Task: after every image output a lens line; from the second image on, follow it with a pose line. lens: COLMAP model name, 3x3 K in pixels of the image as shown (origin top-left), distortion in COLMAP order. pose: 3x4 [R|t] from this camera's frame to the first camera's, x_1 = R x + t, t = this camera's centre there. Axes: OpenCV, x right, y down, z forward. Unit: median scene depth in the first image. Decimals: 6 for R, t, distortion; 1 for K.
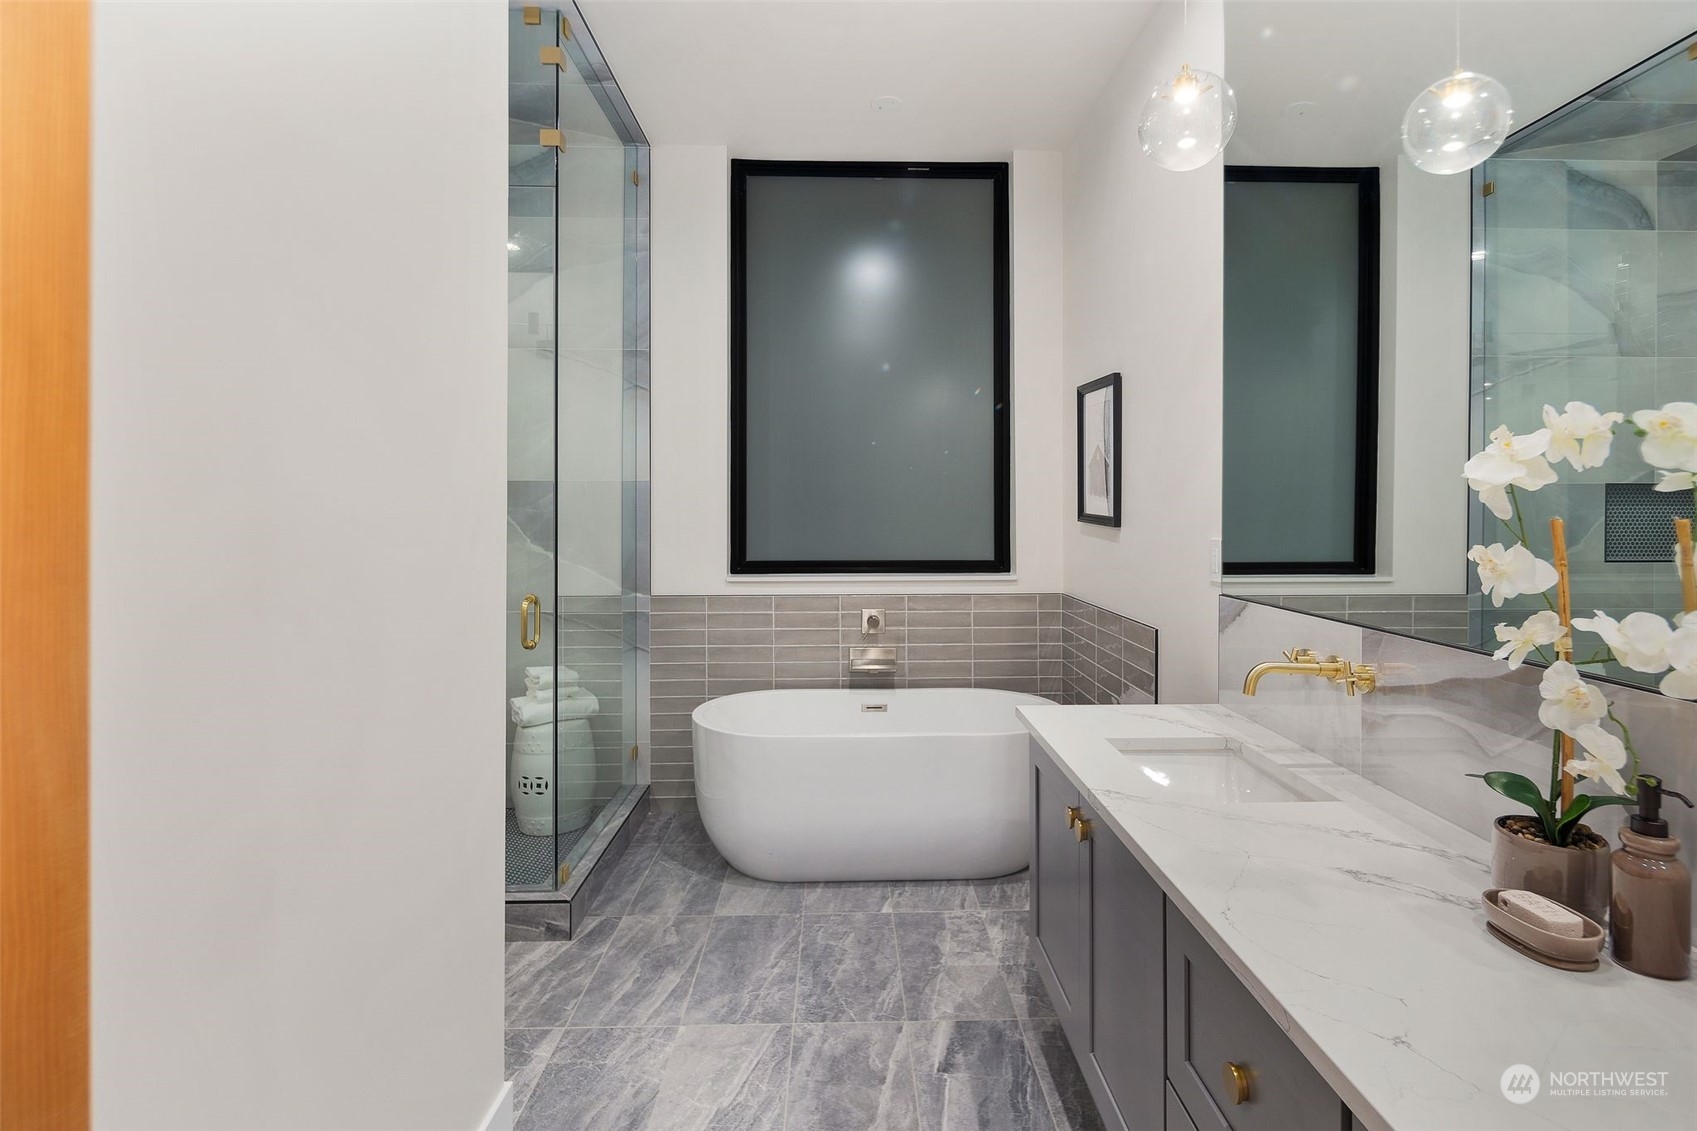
lens RADIAL K [[847.0, 0, 853.4], [0, 847.0, 506.1], [0, 0, 1]] dist [0.003801, -0.002416]
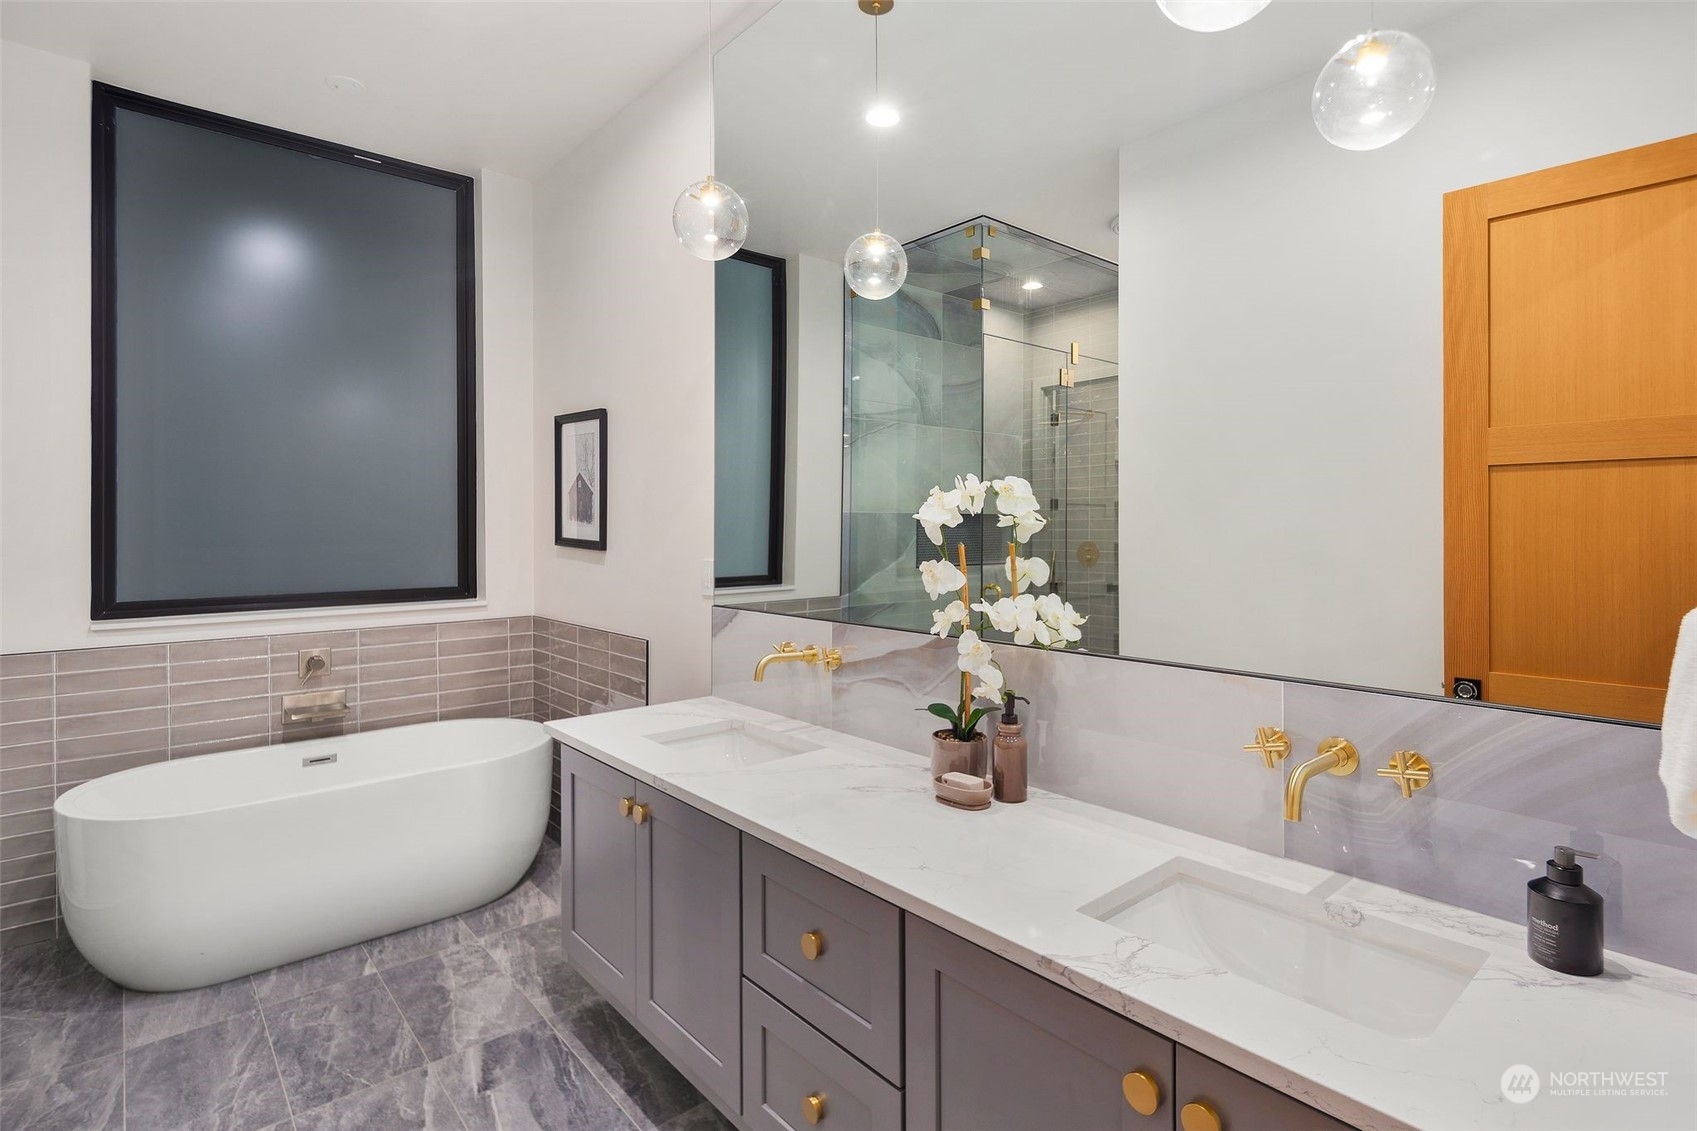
lens RADIAL K [[835.1, 0, 872.1], [0, 835.1, 525.8], [0, 0, 1]] dist [-0.000073, -0.001626]
pose [[0.764390, -0.000369, 0.644754, -0.139384], [0.000156, 1.000000, 0.000388, -0.008659], [-0.644754, -0.000196, 0.764390, -0.050077]]
